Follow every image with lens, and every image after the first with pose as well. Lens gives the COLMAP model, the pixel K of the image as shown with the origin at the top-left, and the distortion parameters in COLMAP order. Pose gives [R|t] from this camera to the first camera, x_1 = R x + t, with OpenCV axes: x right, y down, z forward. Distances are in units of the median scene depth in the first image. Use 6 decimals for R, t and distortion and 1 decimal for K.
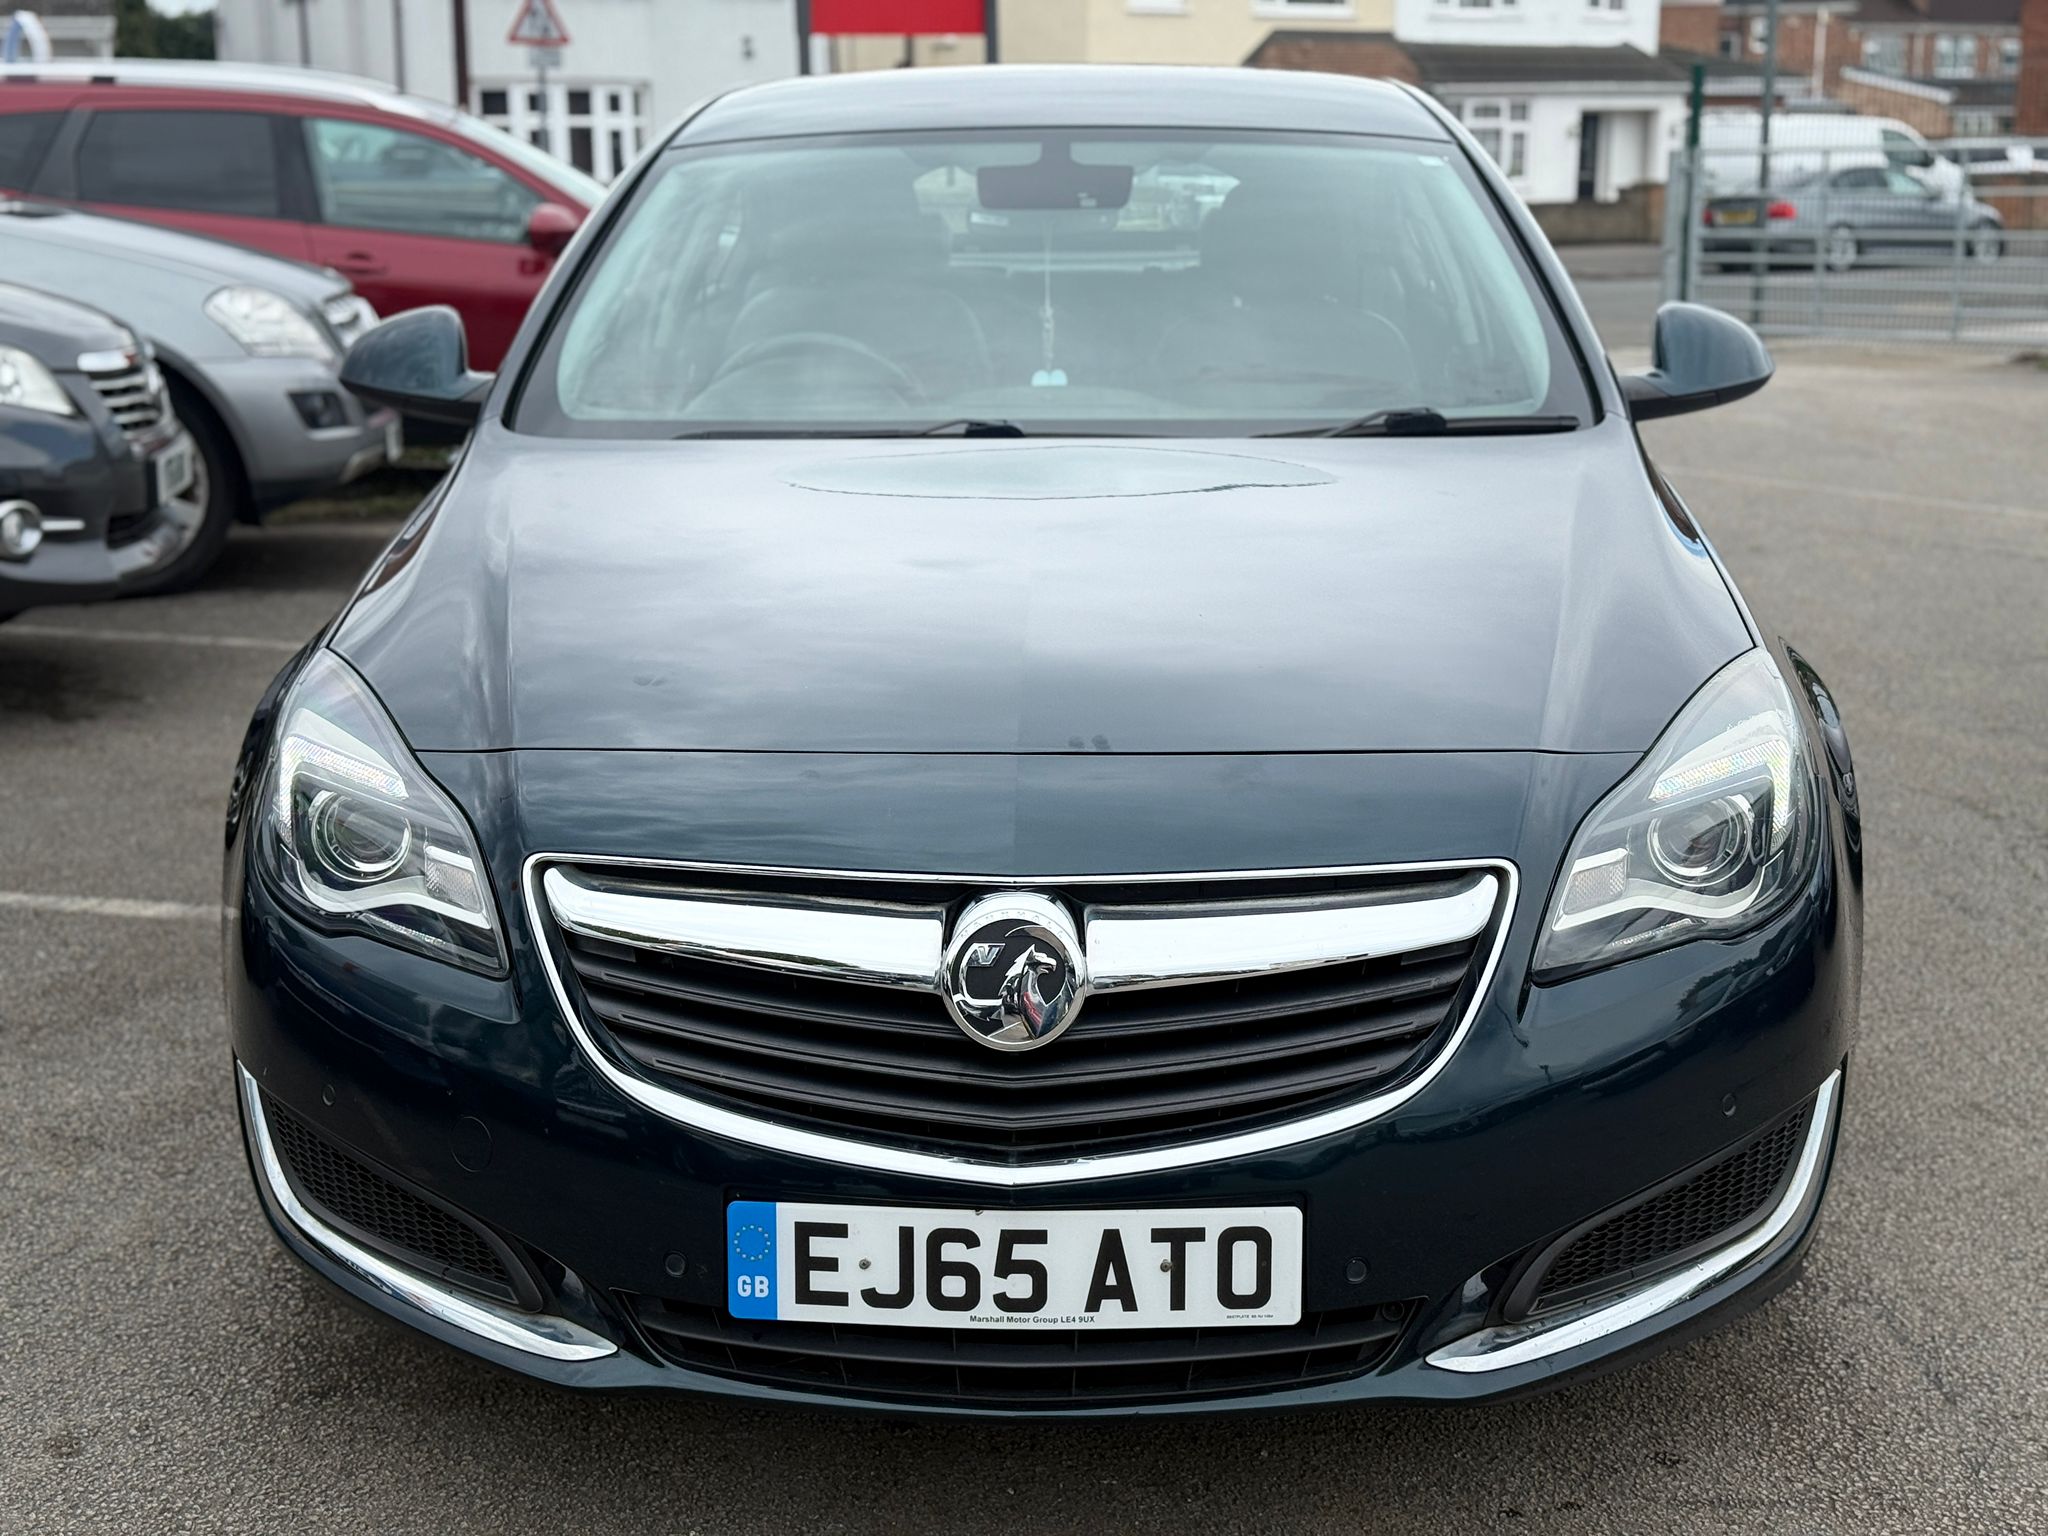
lens RADIAL K [[2874.4, 0, 1030.7], [0, 2874.4, 748.0], [0, 0, 1]] dist [0.106959, 0.000000]
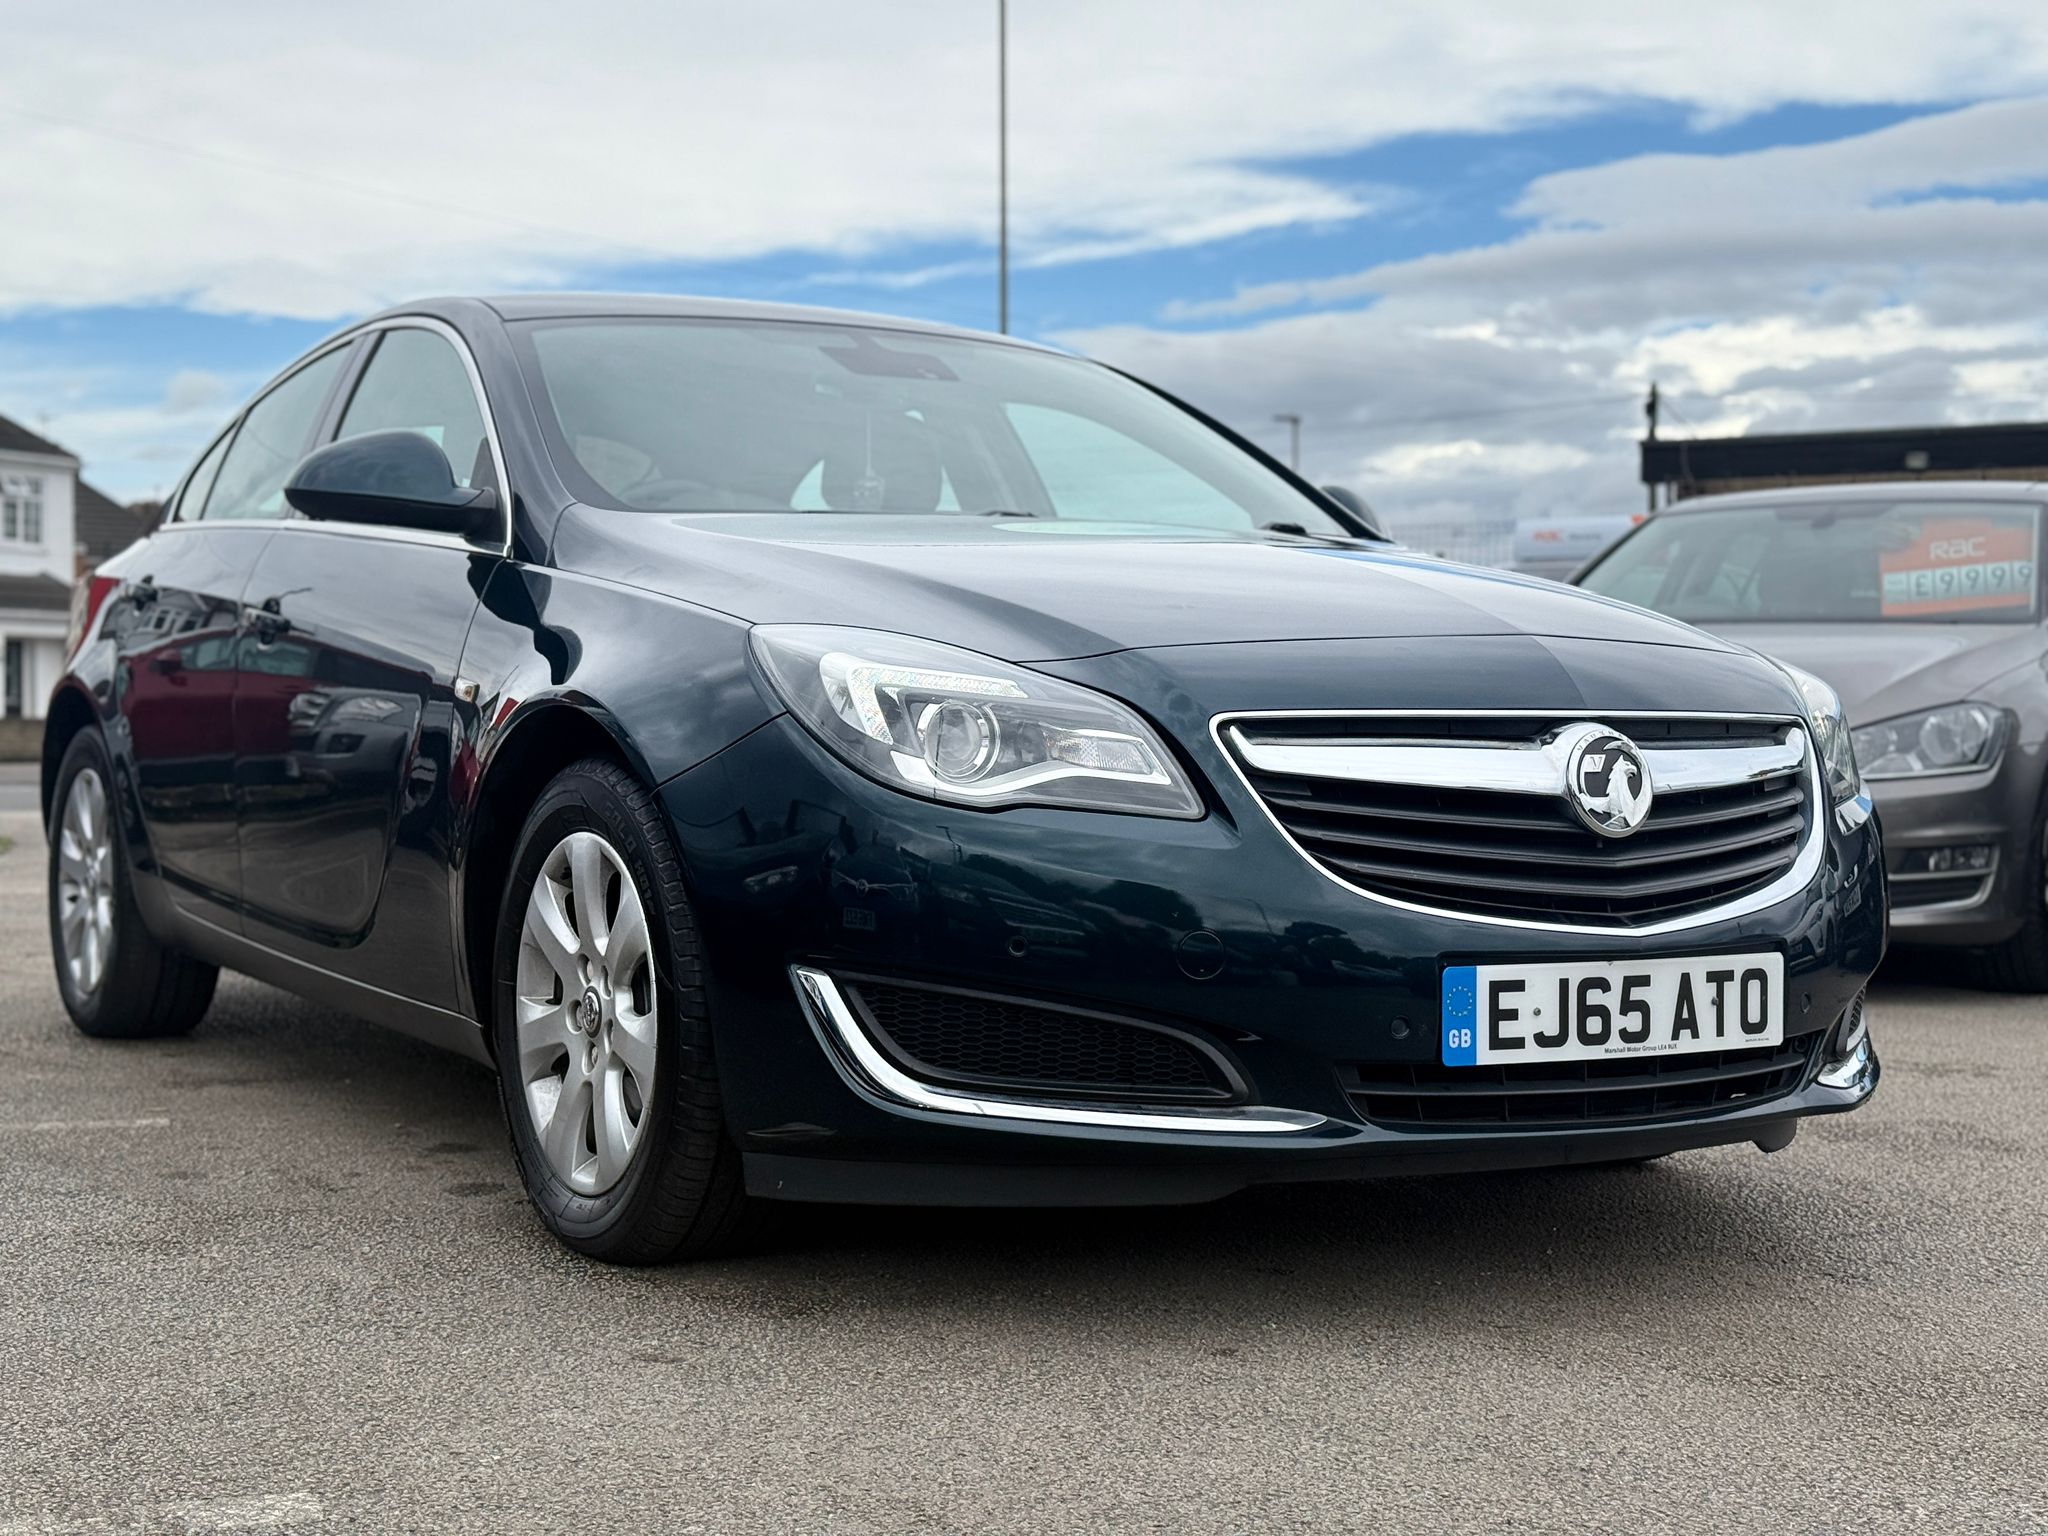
lens RADIAL K [[2874.4, 0, 1020.0], [0, 2874.4, 760.5], [0, 0, 1]] dist [0.106959, 0.000000]
pose [[0.845112, -0.002544, 0.534584, -0.832660], [0.102262, 0.982292, -0.156989, 0.221943], [-0.524718, 0.187340, 0.830406, 0.045593]]
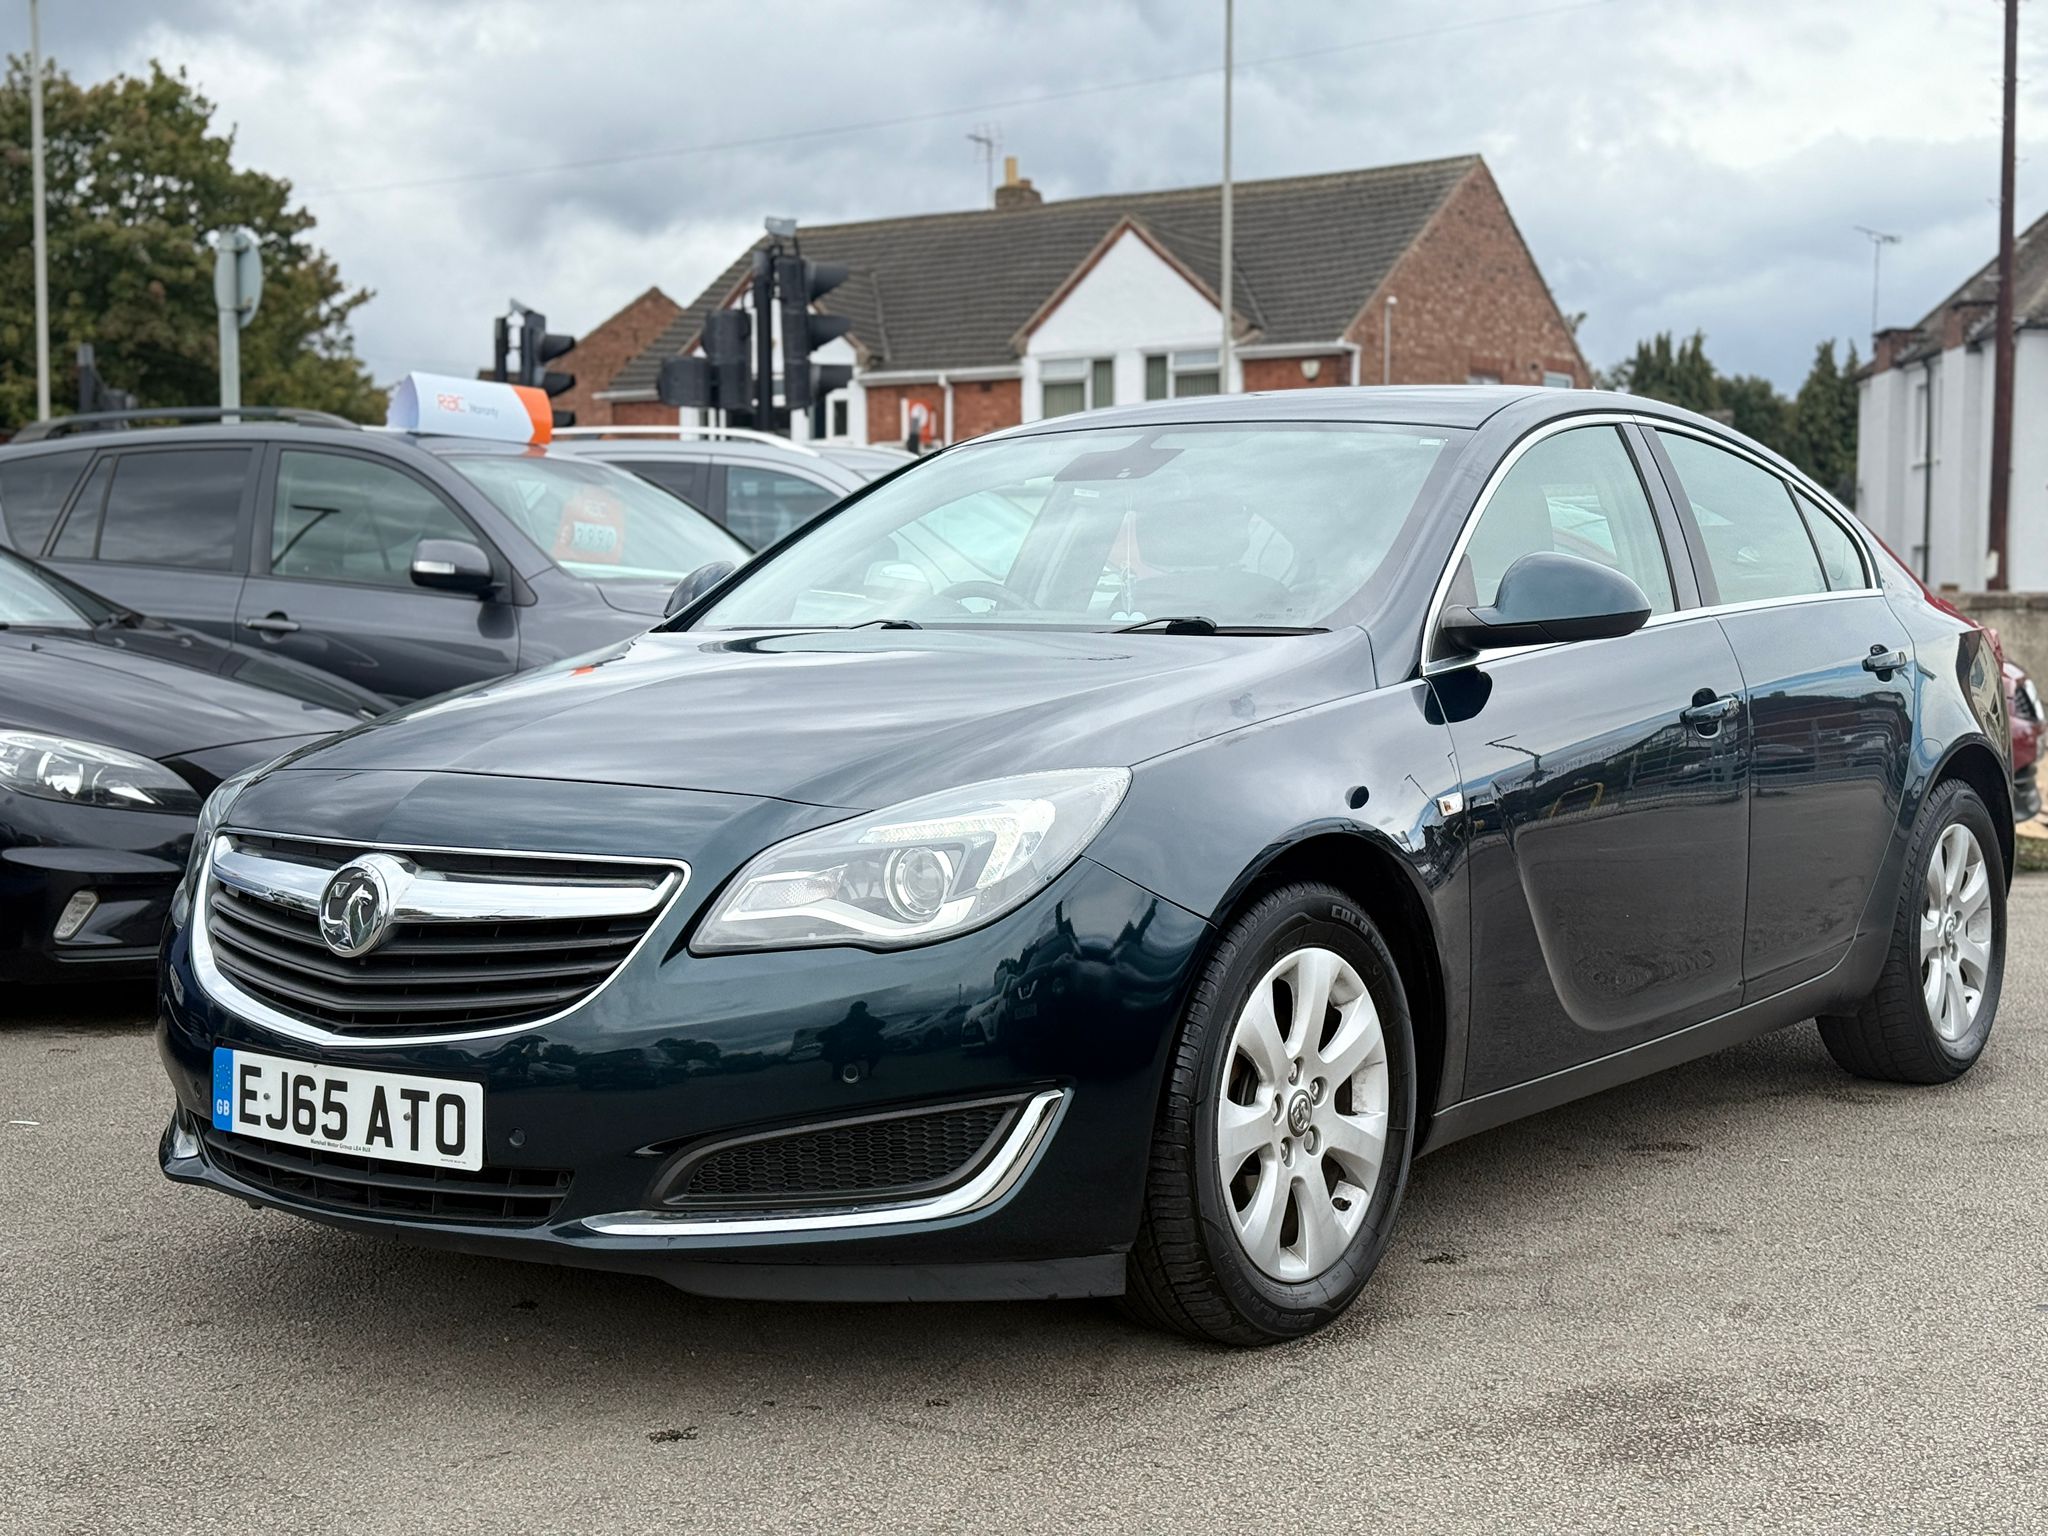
lens RADIAL K [[2874.4, 0, 1027.2], [0, 2874.4, 755.5], [0, 0, 1]] dist [0.106959, 0.000000]
pose [[0.826375, 0.033470, -0.562125, 0.991931], [-0.122071, 0.985143, -0.120798, 0.124981], [0.549730, 0.168443, 0.818183, -0.032139]]
